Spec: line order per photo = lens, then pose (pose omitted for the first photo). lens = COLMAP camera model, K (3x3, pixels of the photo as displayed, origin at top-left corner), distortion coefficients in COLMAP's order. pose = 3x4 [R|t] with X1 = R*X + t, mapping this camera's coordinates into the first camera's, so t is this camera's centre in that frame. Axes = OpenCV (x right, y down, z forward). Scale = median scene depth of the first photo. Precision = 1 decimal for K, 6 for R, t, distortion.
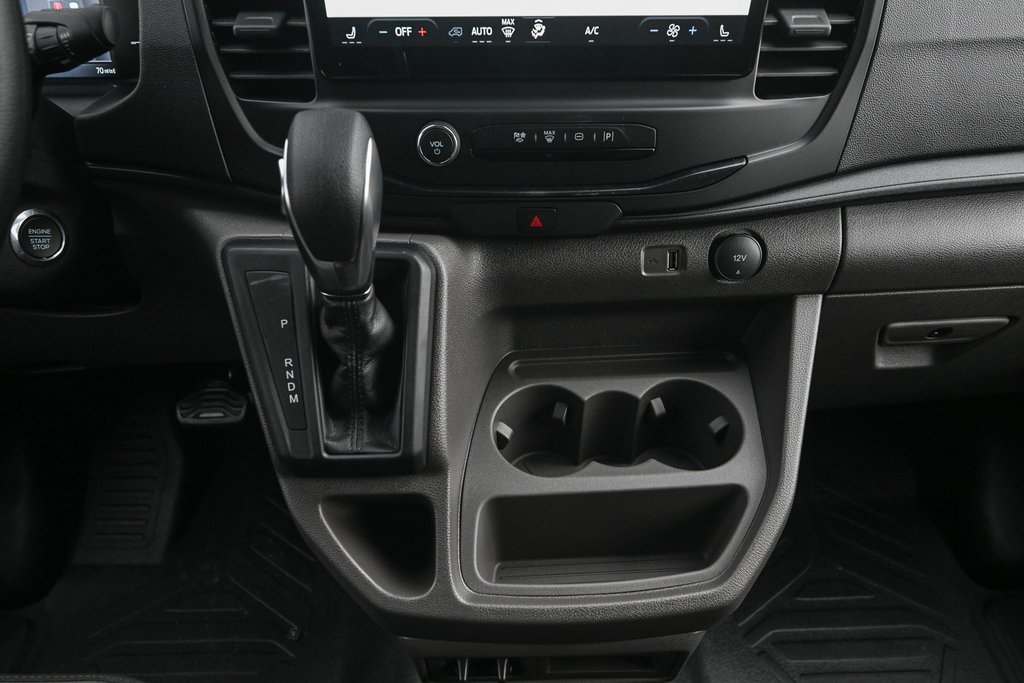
lens RADIAL K [[683.5, 0, 512.0], [0, 683.5, 341.5], [0, 0, 1]] dist [-0.004041, -0.000936]
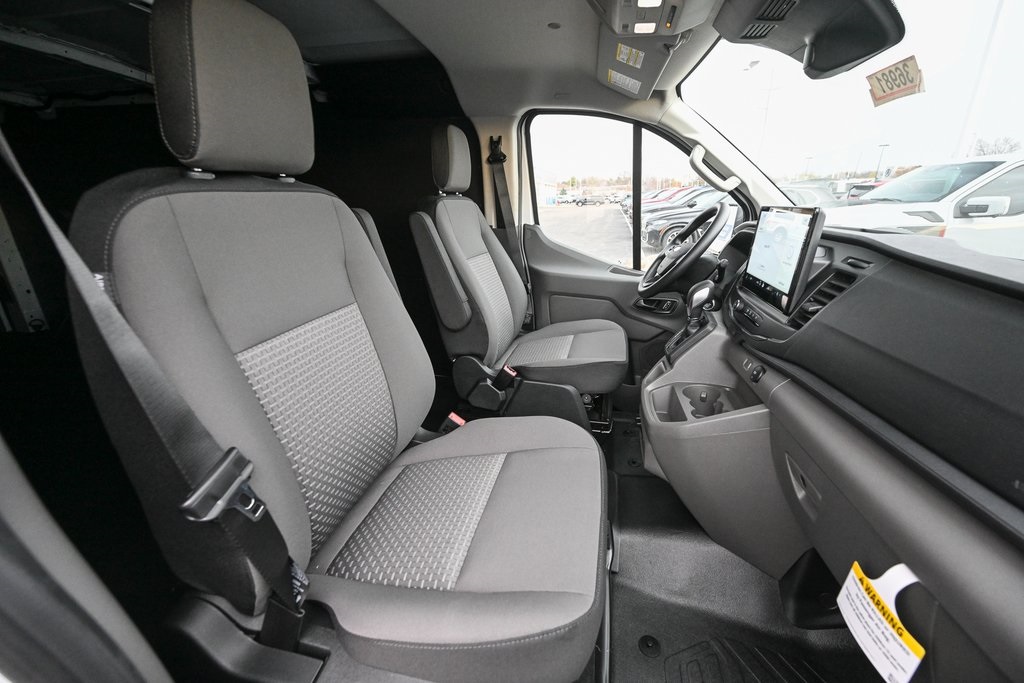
lens RADIAL K [[399.0, 0, 512.9], [0, 399.0, 339.8], [0, 0, 1]] dist [-0.000848, -0.000211]
pose [[-0.252307, 0.317502, -0.914075, 2.232726], [-0.639563, 0.654169, 0.403760, -0.261273], [0.726154, 0.686480, 0.038011, 0.162500]]
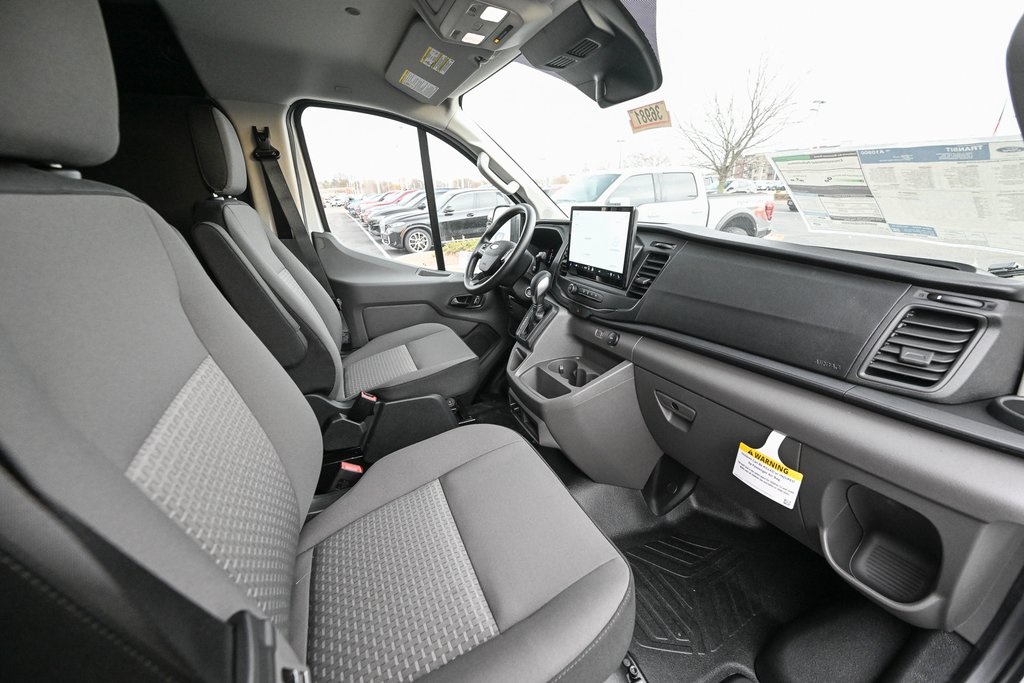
lens RADIAL K [[398.0, 0, 514.0], [0, 398.0, 342.2], [0, 0, 1]] dist [0.000028, 0.000069]
pose [[0.372310, 0.303518, -0.877076, 2.147866], [-0.603984, 0.796762, 0.019339, 0.170581], [0.704690, 0.522540, 0.479962, -0.337336]]
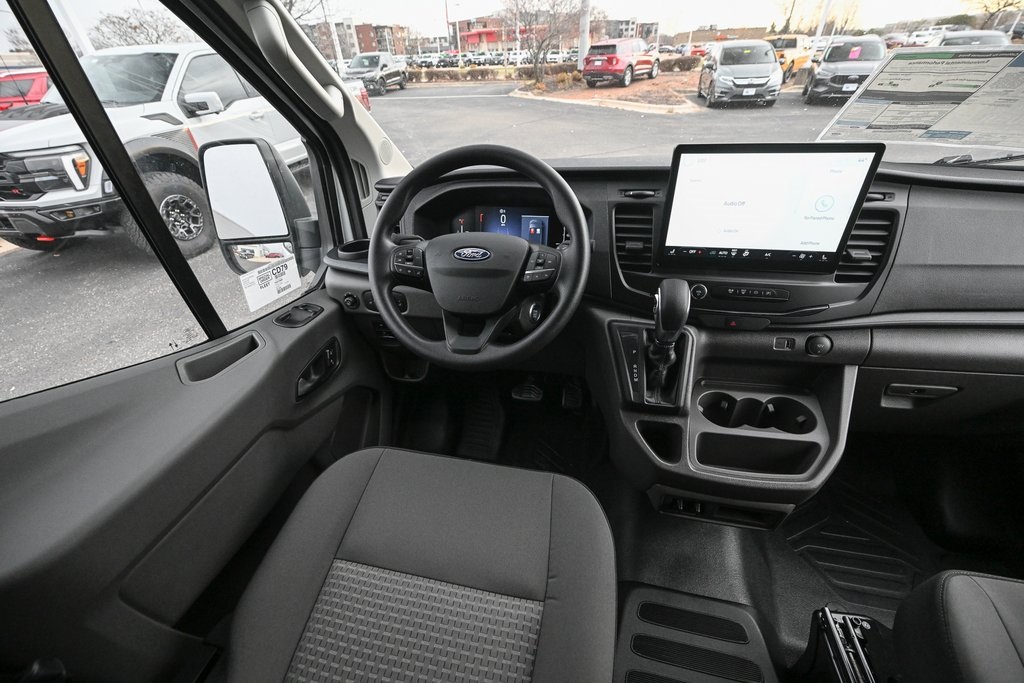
lens RADIAL K [[399.1, 0, 510.1], [0, 399.1, 342.2], [0, 0, 1]] dist [-0.001583, -0.000049]
pose [[0.971359, 0.097028, -0.216905, -0.464944], [-0.122356, 0.986751, -0.106544, 0.162164], [0.203694, 0.130032, 0.970361, -0.636099]]
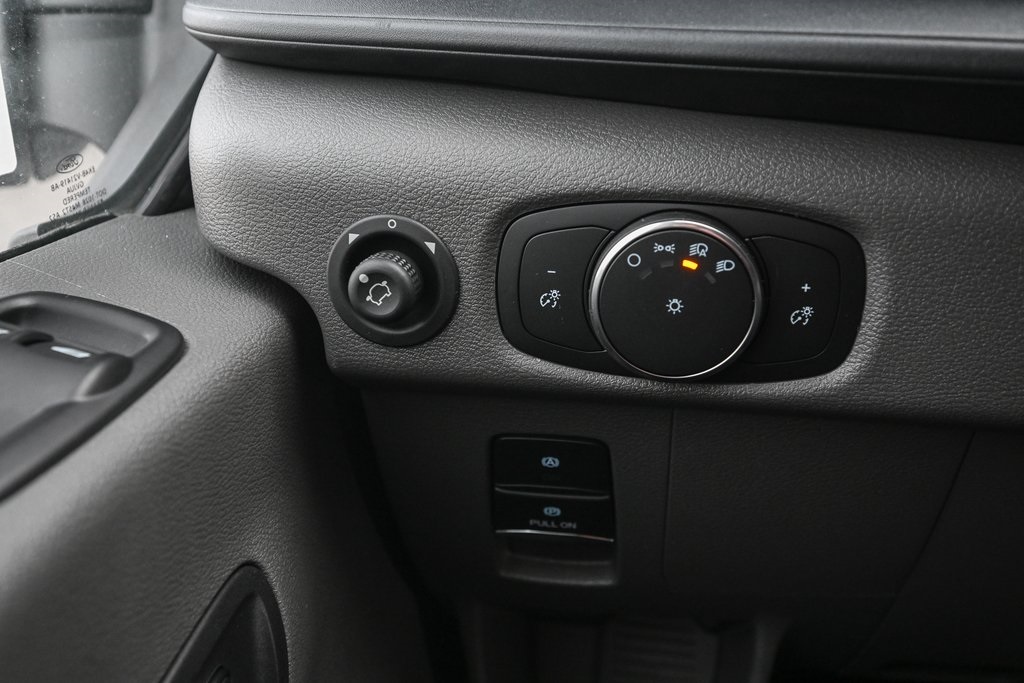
lens RADIAL K [[858.9, 0, 512.0], [0, 858.9, 341.5], [0, 0, 1]] dist [-0.001498, 0.005031]
pose [[0.975063, 0.082511, -0.206018, -1.540456], [-0.129600, 0.965284, -0.226785, -0.011528], [0.180154, 0.247829, 0.951906, 0.656189]]
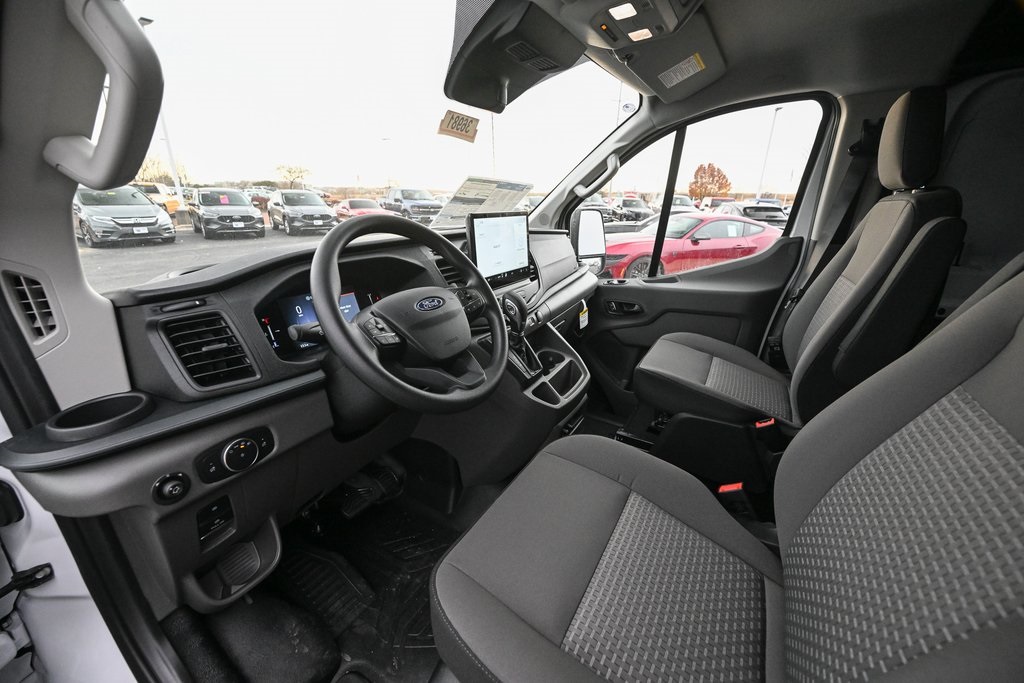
lens RADIAL K [[399.0, 0, 512.9], [0, 399.0, 339.8], [0, 0, 1]] dist [-0.000848, -0.000211]
pose [[0.531693, -0.281090, 0.798931, -2.019714], [0.563530, 0.821611, -0.085962, 0.133049], [-0.632247, 0.495927, 0.595248, -0.343830]]
